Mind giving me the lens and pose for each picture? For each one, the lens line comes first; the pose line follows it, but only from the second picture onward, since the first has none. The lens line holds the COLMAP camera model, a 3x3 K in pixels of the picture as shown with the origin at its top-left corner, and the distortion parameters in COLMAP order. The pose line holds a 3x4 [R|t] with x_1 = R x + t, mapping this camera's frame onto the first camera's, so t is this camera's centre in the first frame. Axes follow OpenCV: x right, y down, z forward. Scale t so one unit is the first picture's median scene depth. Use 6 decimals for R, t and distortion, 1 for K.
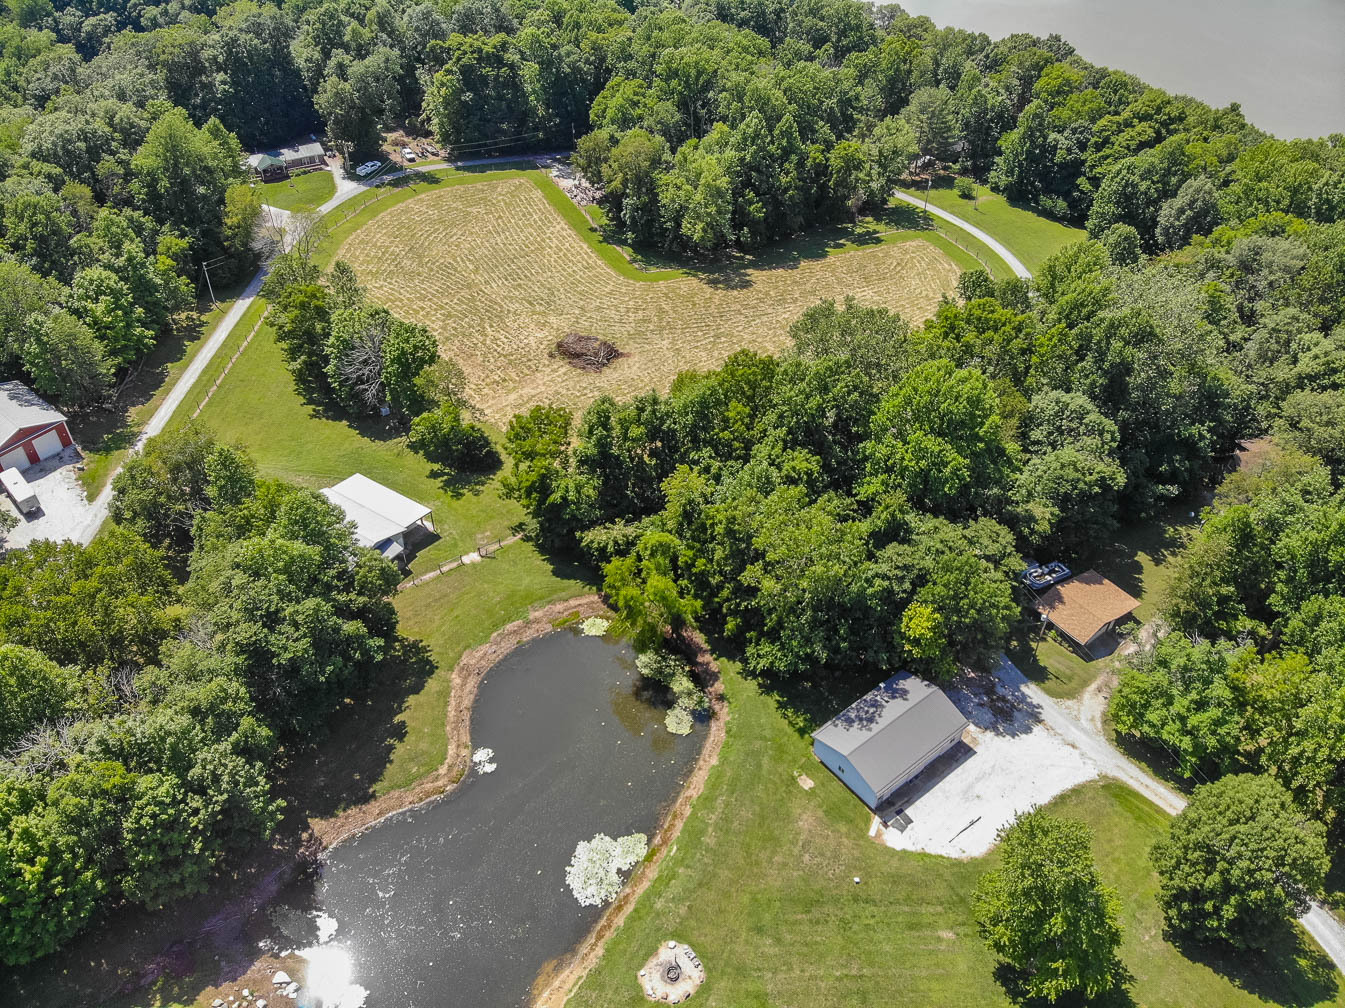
lens RADIAL K [[1003.3, 0, 674.5], [0, 1003.3, 496.1], [0, 0, 1]] dist [0.008749, -0.111692]
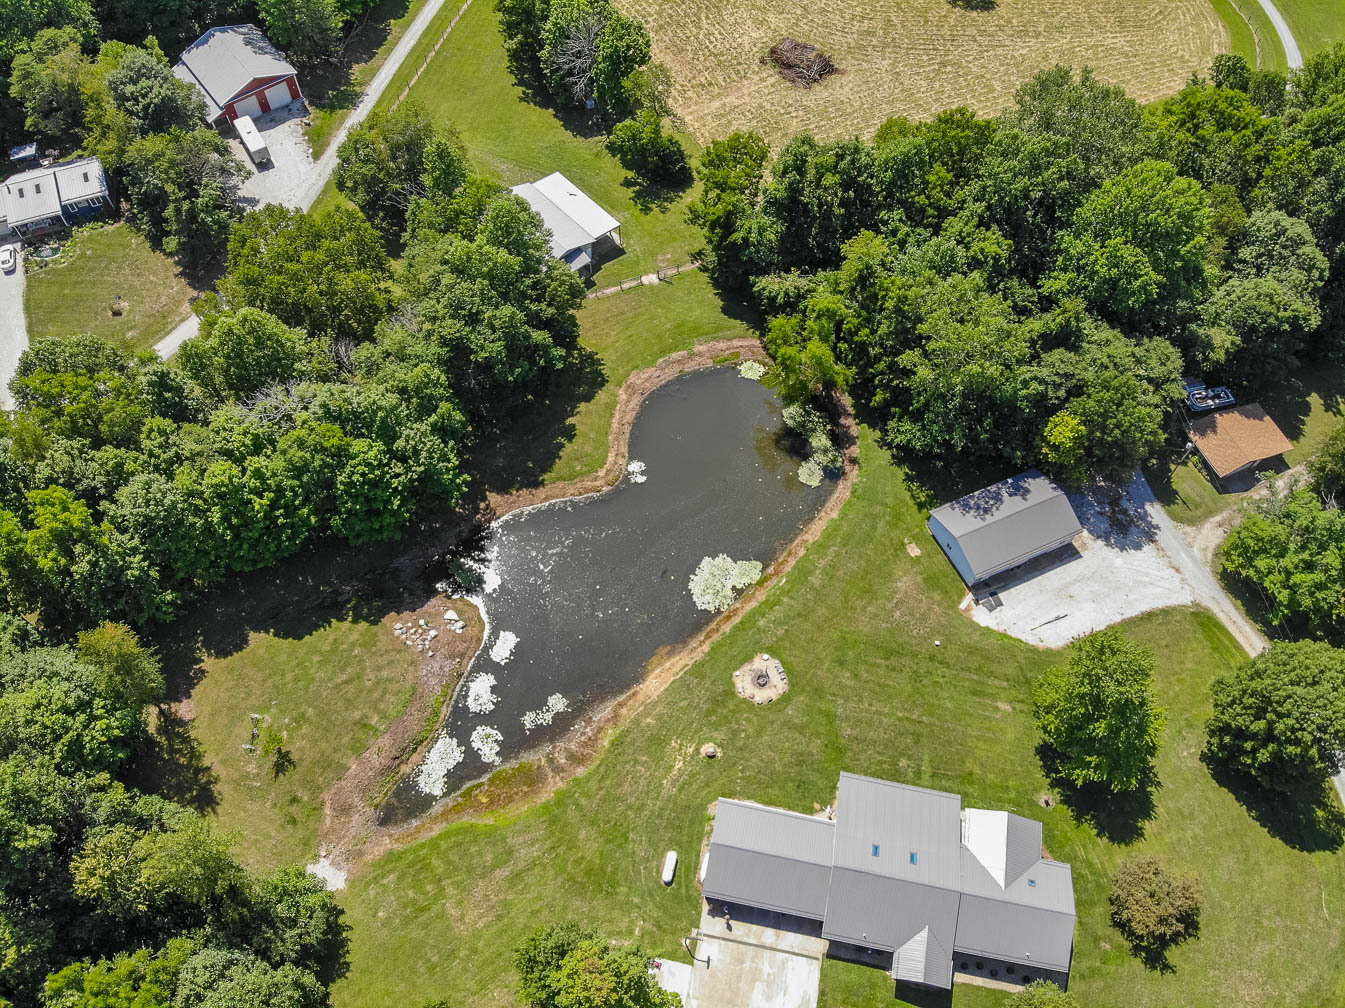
lens RADIAL K [[1003.3, 0, 669.3], [0, 1003.3, 502.6], [0, 0, 1]] dist [0.008749, -0.111692]
pose [[0.969668, 0.208842, -0.127000, -0.001605], [-0.156553, 0.929671, 0.333470, -0.084837], [0.187711, -0.303473, 0.934167, -0.062099]]
